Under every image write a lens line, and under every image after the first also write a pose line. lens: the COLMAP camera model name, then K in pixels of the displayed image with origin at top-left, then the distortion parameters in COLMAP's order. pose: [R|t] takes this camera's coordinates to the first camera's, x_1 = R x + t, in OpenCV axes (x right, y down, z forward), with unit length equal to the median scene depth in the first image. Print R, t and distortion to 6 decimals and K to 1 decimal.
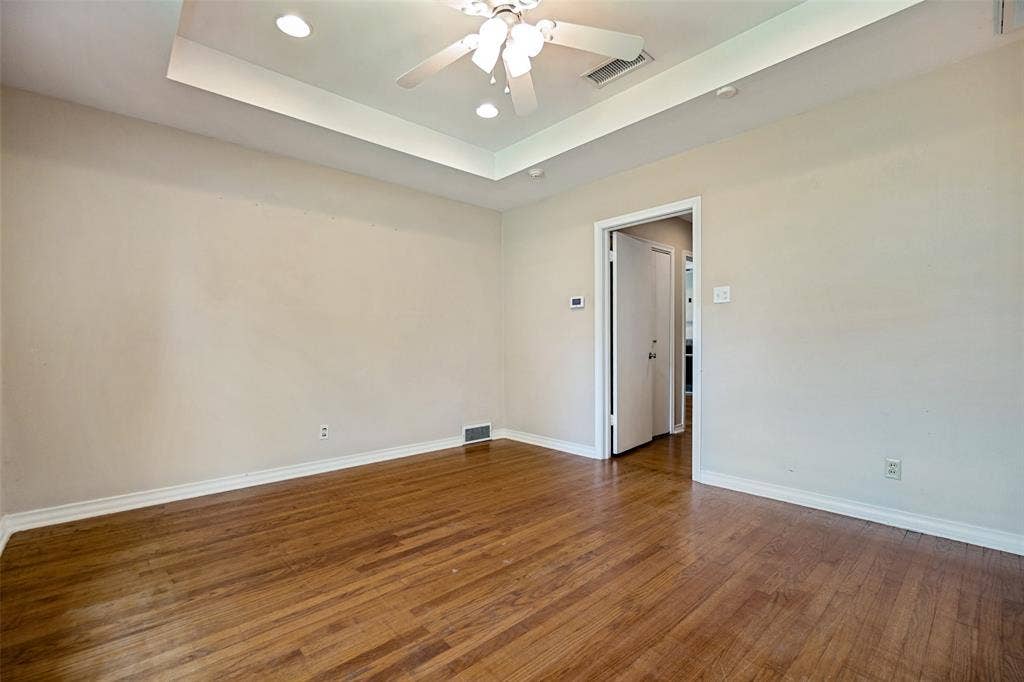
lens RADIAL K [[436.4, 0, 512.0], [0, 436.4, 341.0], [0, 0, 1]] dist [-0.001762, 0.000076]
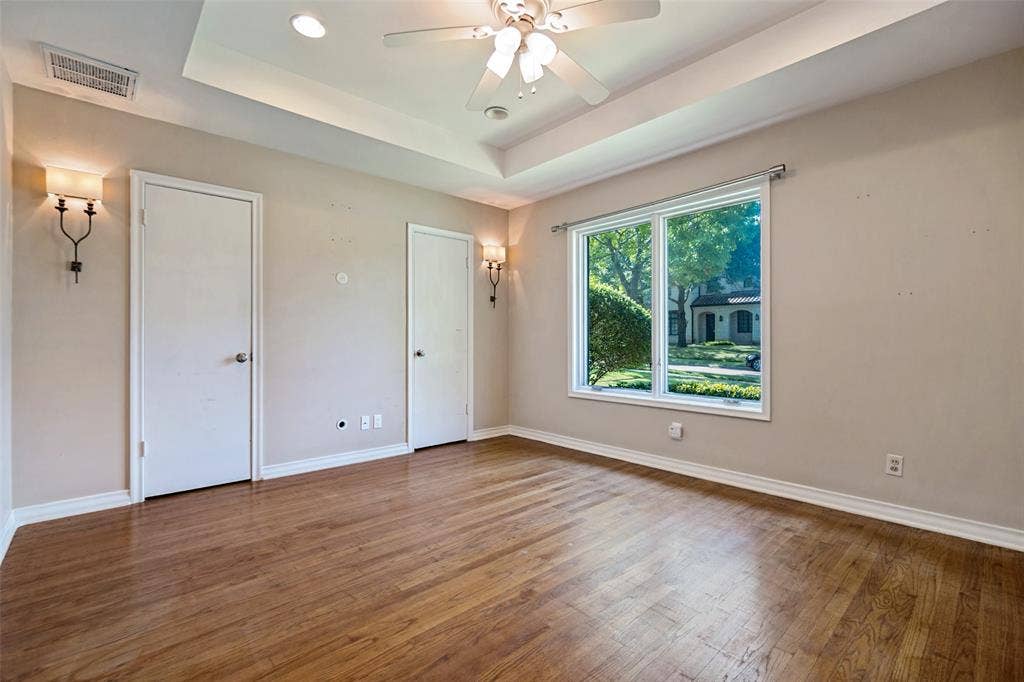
lens RADIAL K [[436.4, 0, 512.0], [0, 436.4, 341.0], [0, 0, 1]] dist [-0.001762, 0.000076]
pose [[-0.999948, 0.004543, 0.009127, 0.005002], [0.004461, 0.999949, -0.009036, 0.016606], [-0.009168, -0.008995, -0.999918, 2.050092]]
